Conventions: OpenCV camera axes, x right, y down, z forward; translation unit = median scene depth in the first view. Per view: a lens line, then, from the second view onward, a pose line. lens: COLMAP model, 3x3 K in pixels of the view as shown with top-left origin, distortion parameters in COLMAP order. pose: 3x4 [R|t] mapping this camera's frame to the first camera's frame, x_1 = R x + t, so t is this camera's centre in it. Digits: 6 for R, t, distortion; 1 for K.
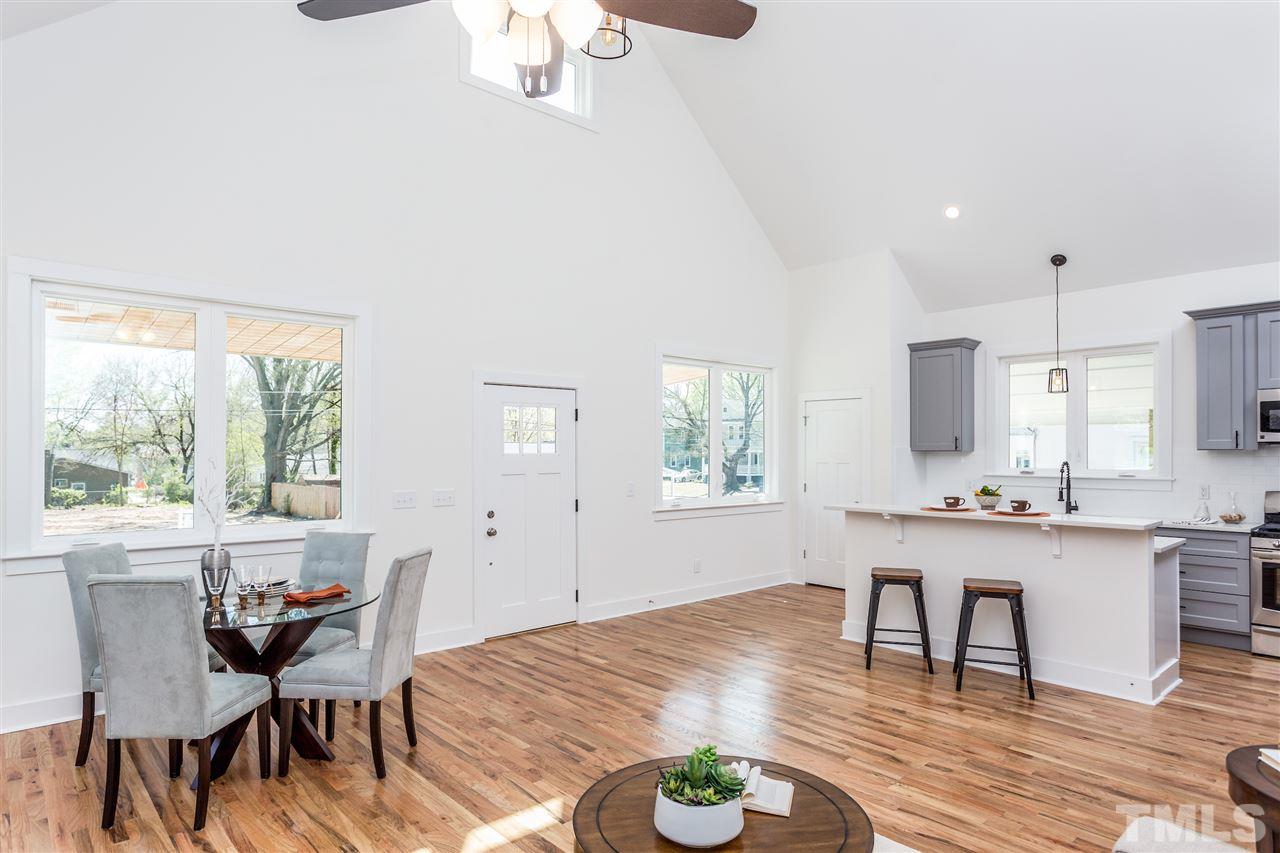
lens RADIAL K [[713.3, 0, 641.1], [0, 713.3, 434.6], [0, 0, 1]] dist [-0.000875, -0.000265]
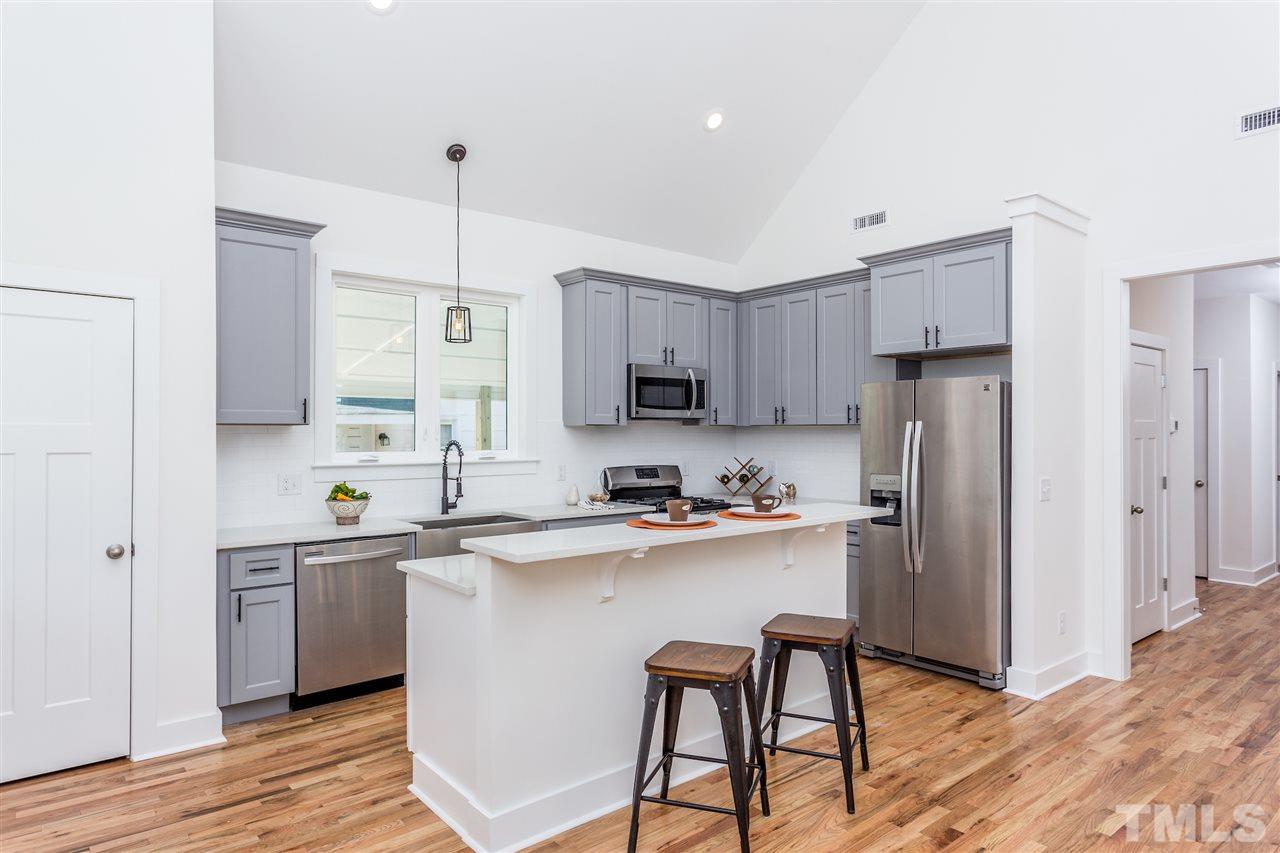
lens RADIAL K [[754.1, 0, 641.2], [0, 754.1, 429.5], [0, 0, 1]] dist [0.000864, 0.000058]
pose [[0.046281, 0.007468, 0.998901, -0.166246], [-0.018667, 0.999804, -0.006609, 0.033513], [-0.998754, -0.018340, 0.046411, 0.938937]]
